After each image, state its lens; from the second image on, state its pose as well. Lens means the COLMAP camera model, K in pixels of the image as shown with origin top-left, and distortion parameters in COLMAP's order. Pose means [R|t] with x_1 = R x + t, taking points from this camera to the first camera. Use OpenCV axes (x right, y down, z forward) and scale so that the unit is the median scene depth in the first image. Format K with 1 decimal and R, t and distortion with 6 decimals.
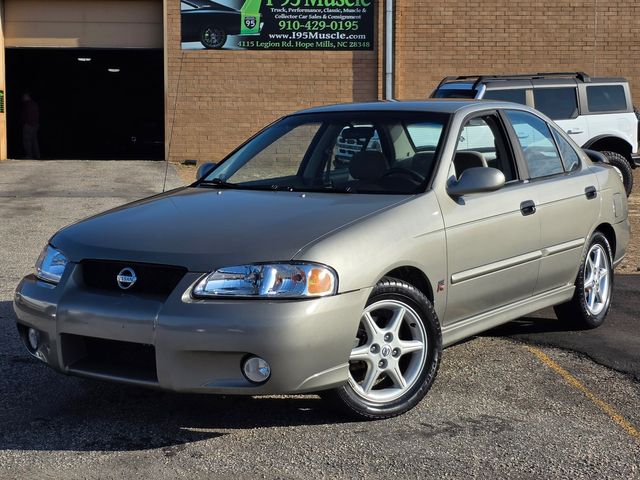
lens RADIAL K [[1190.6, 0, 348.3], [0, 1190.6, 214.3], [0, 0, 1]] dist [0.226980, -0.949227]
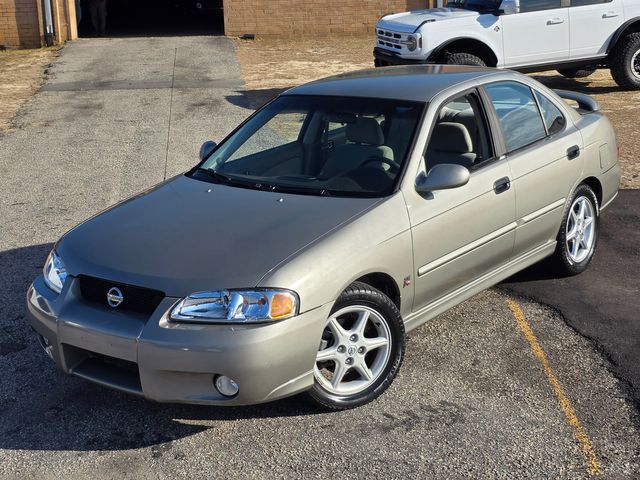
lens RADIAL K [[1129.4, 0, 336.3], [0, 1129.4, 240.2], [0, 0, 1]] dist [0.294850, -1.571694]
pose [[0.996912, -0.016476, -0.076782, 0.099327], [0.028914, 0.986066, 0.163820, -0.159693], [0.073014, -0.165534, 0.983498, -0.024502]]
